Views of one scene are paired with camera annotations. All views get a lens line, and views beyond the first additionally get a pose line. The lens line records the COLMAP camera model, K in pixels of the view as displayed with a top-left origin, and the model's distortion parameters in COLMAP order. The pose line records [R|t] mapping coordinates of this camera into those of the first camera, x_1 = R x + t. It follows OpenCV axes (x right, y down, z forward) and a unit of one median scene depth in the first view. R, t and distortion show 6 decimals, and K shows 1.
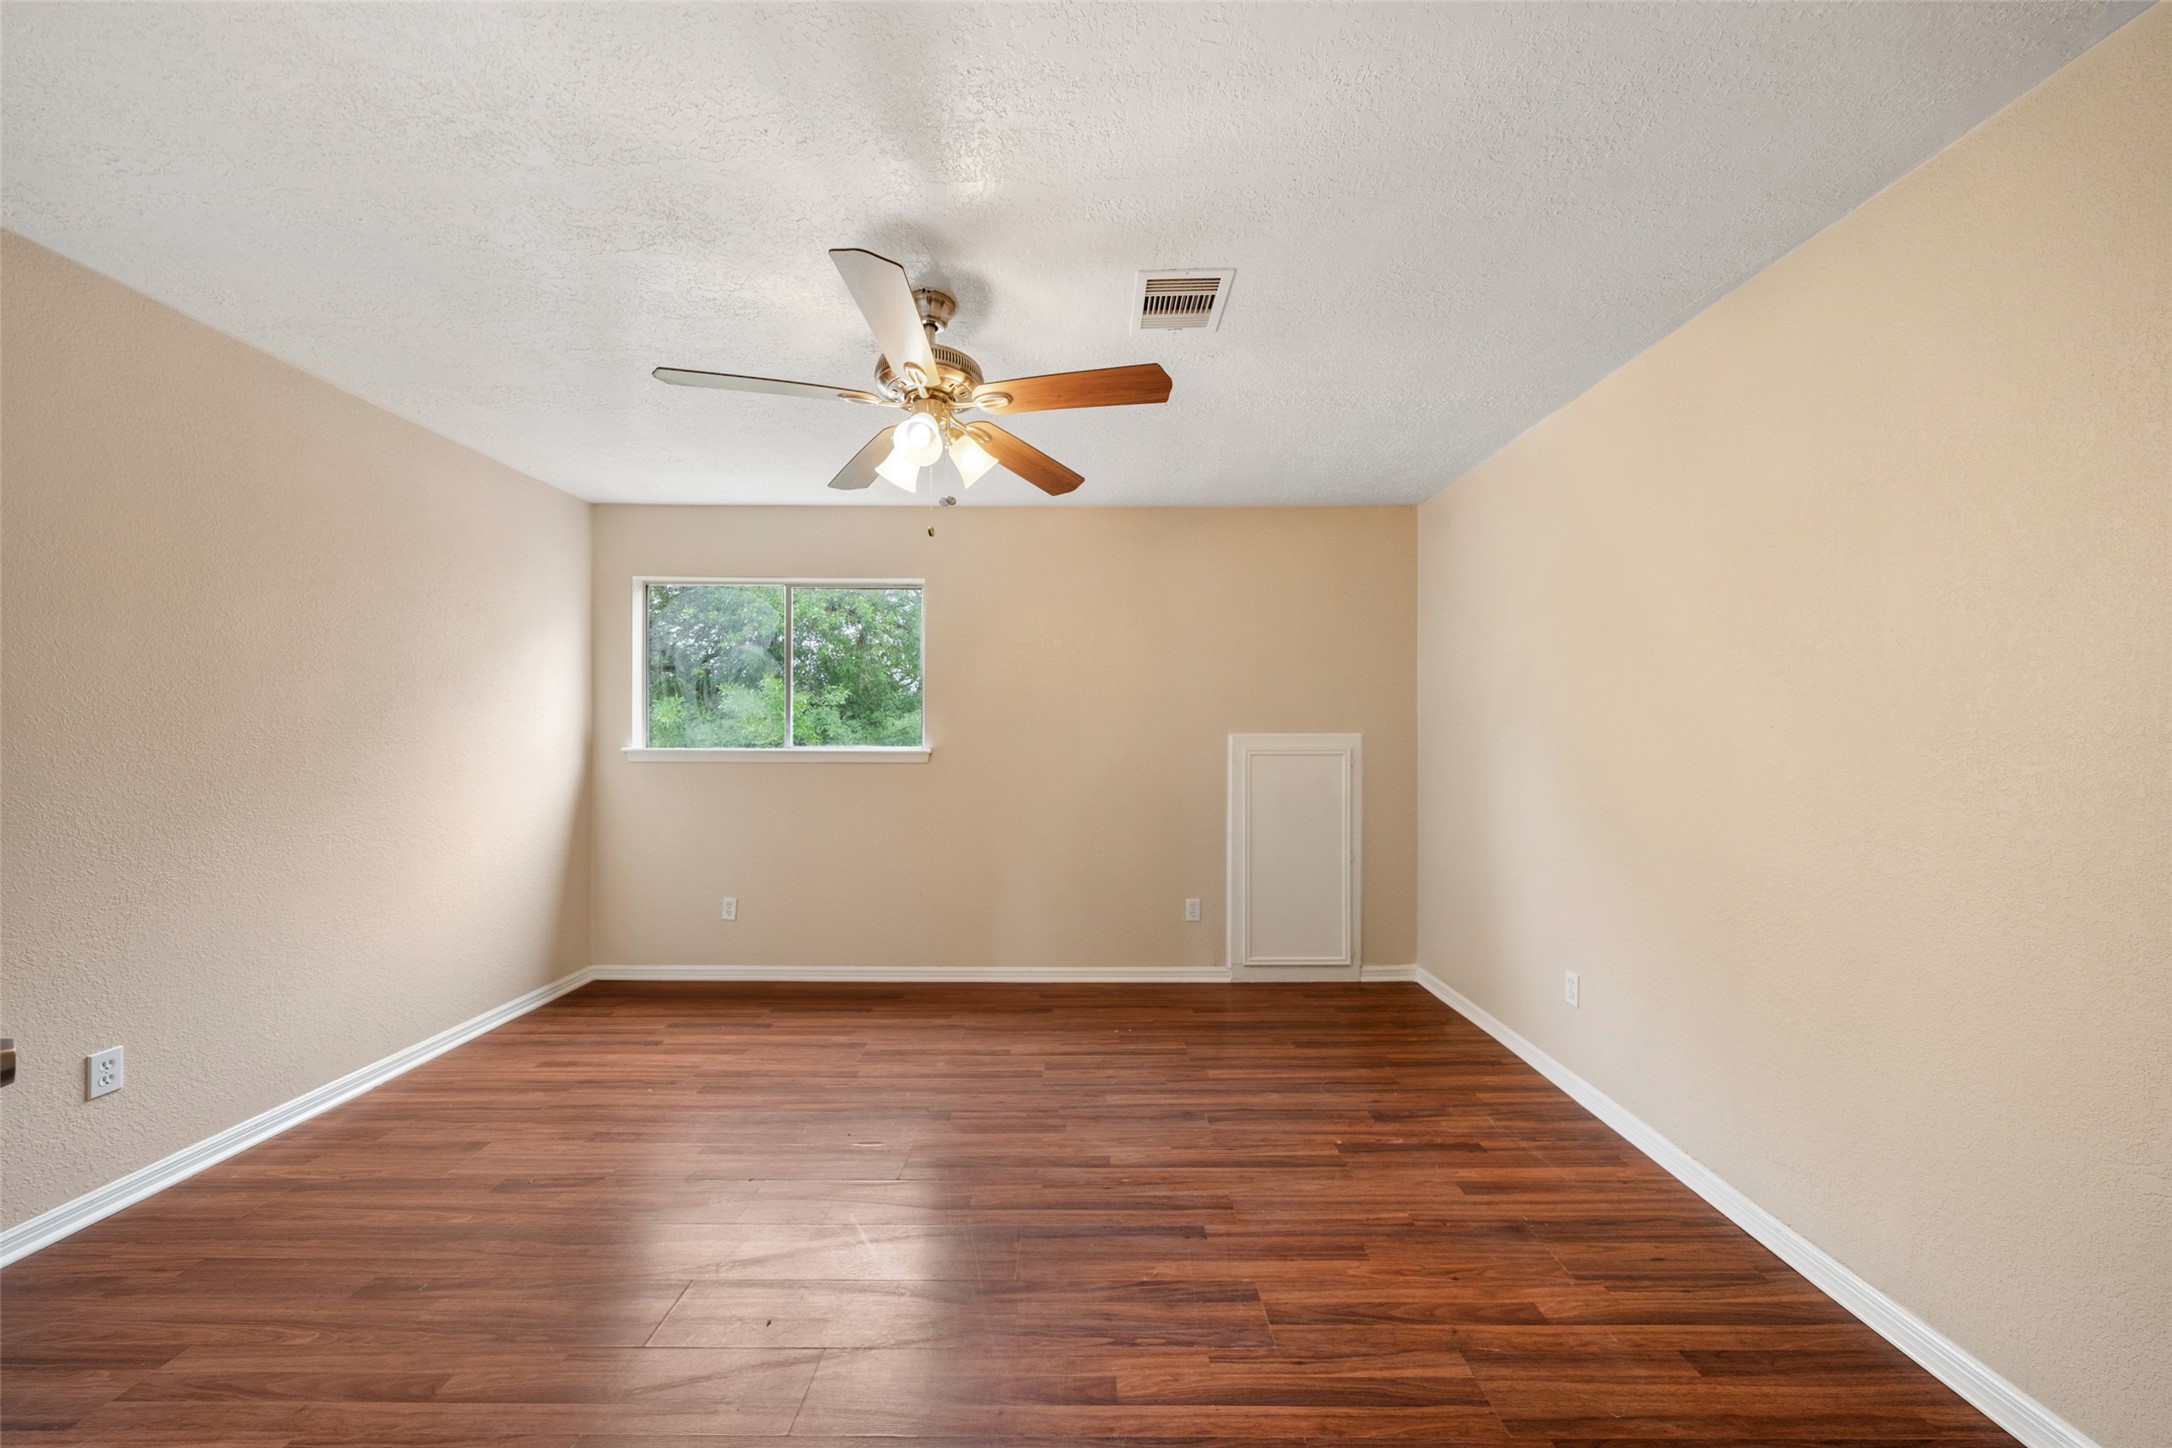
lens RADIAL K [[746.7, 0, 1083.9], [0, 746.7, 739.3], [0, 0, 1]] dist [-0.004484, -0.000159]
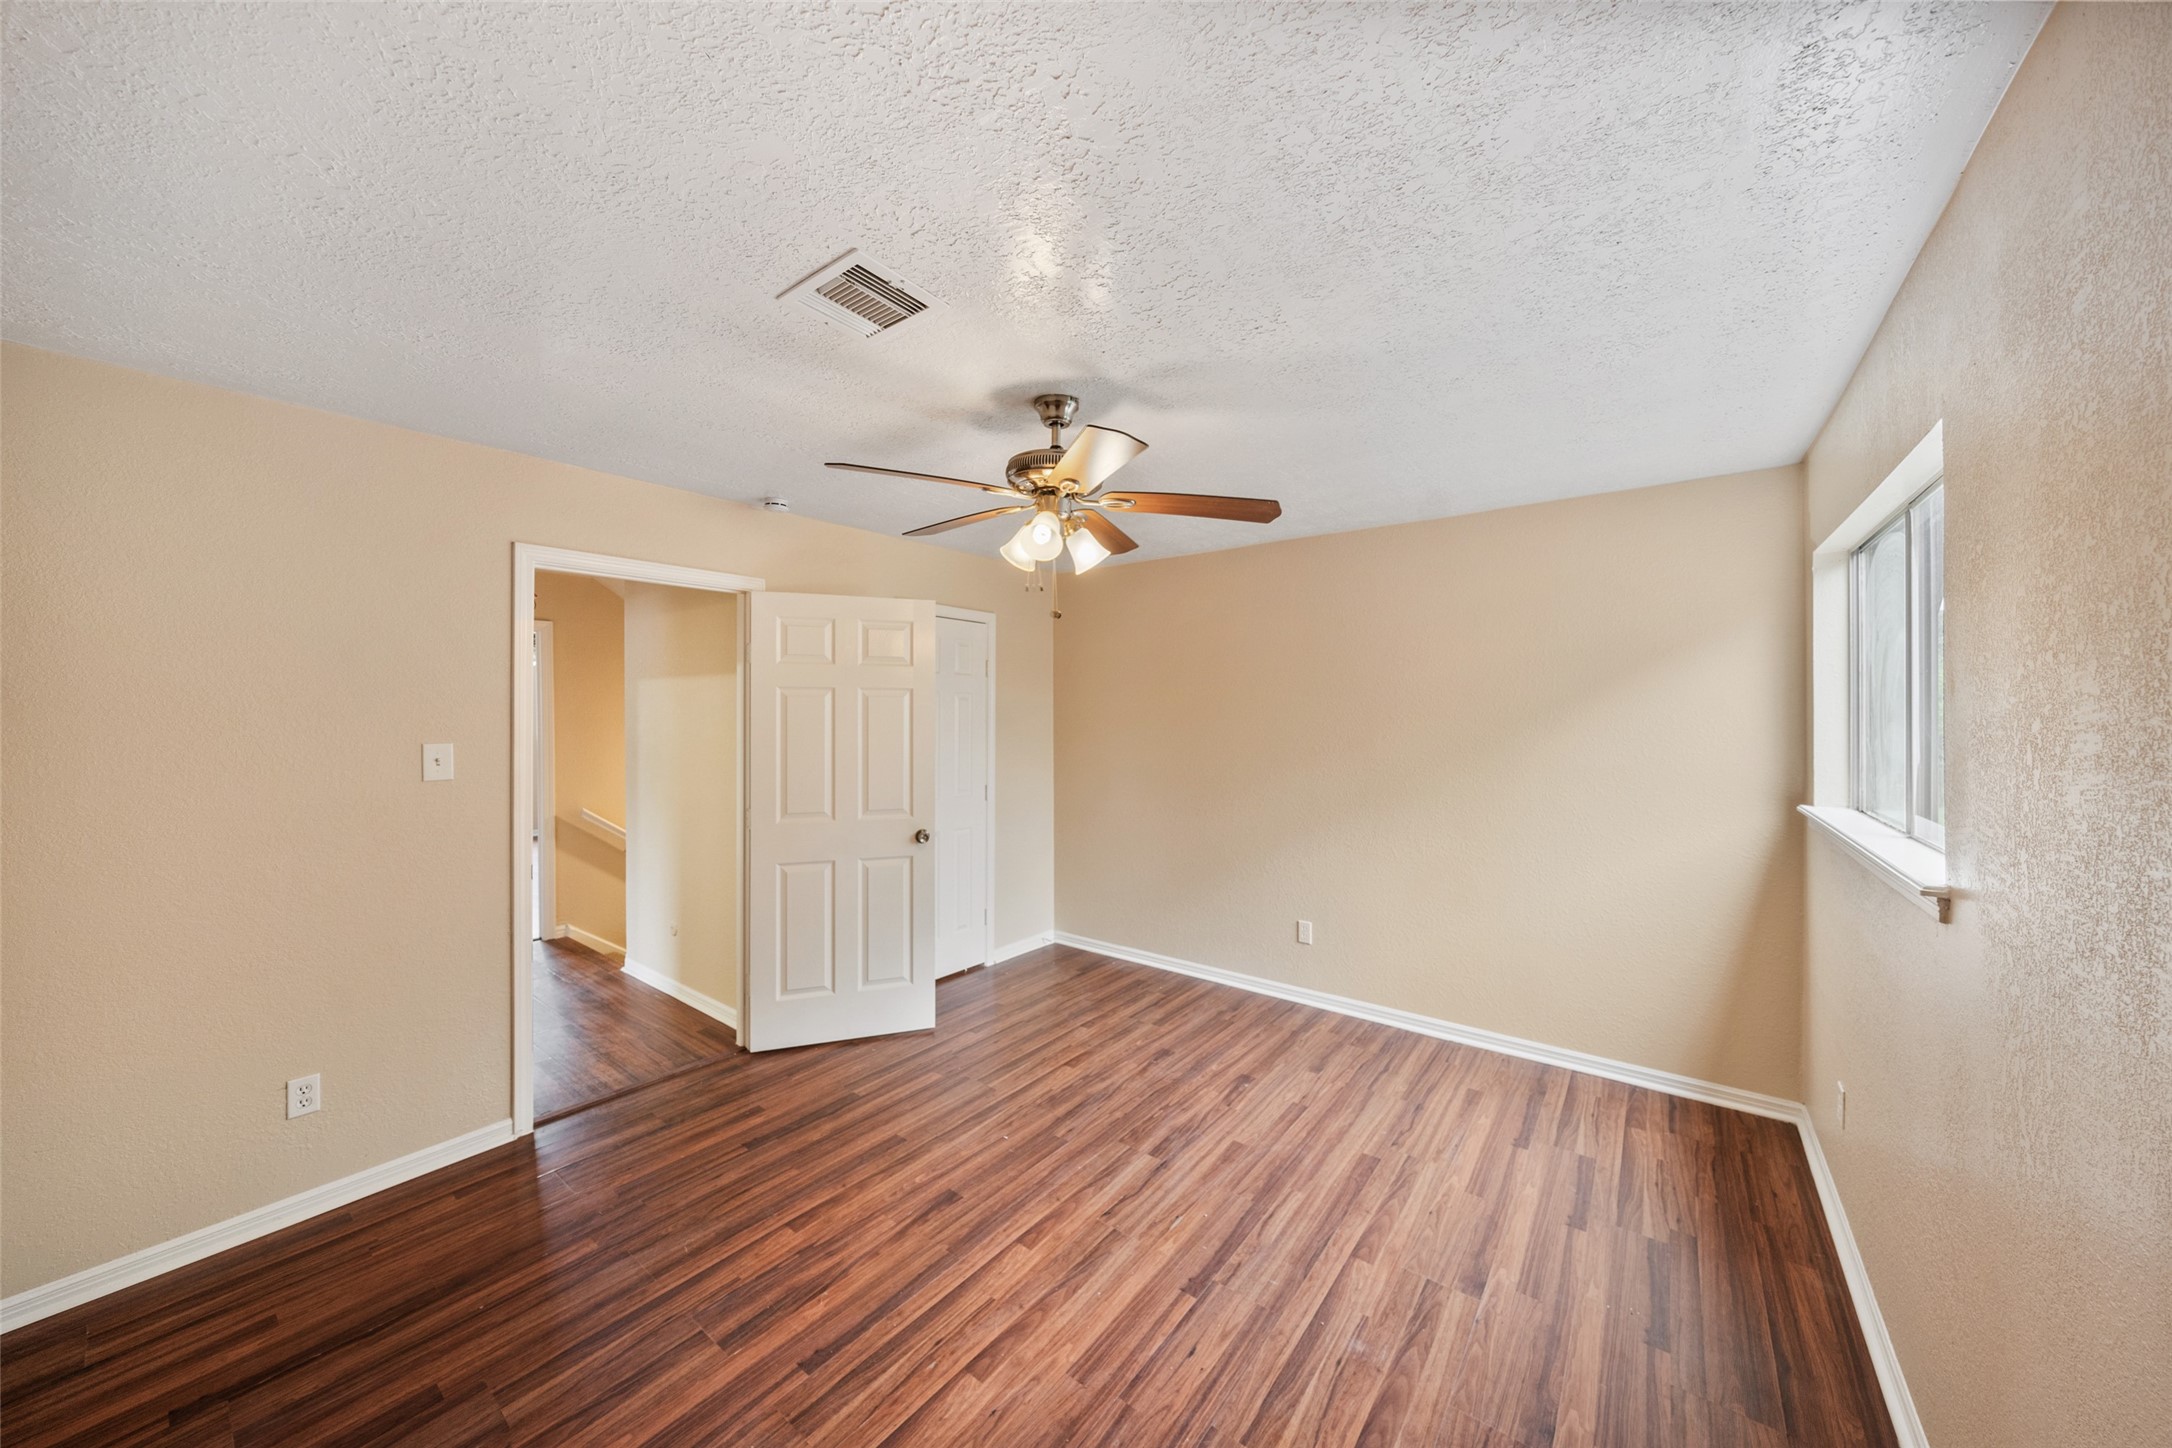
lens RADIAL K [[746.7, 0, 1082.3], [0, 746.7, 710.2], [0, 0, 1]] dist [-0.004484, -0.000159]
pose [[-0.610195, -0.009620, -0.792193, 0.675396], [-0.004862, 0.999953, -0.008398, -0.136106], [0.792237, -0.001273, -0.610213, 1.808940]]
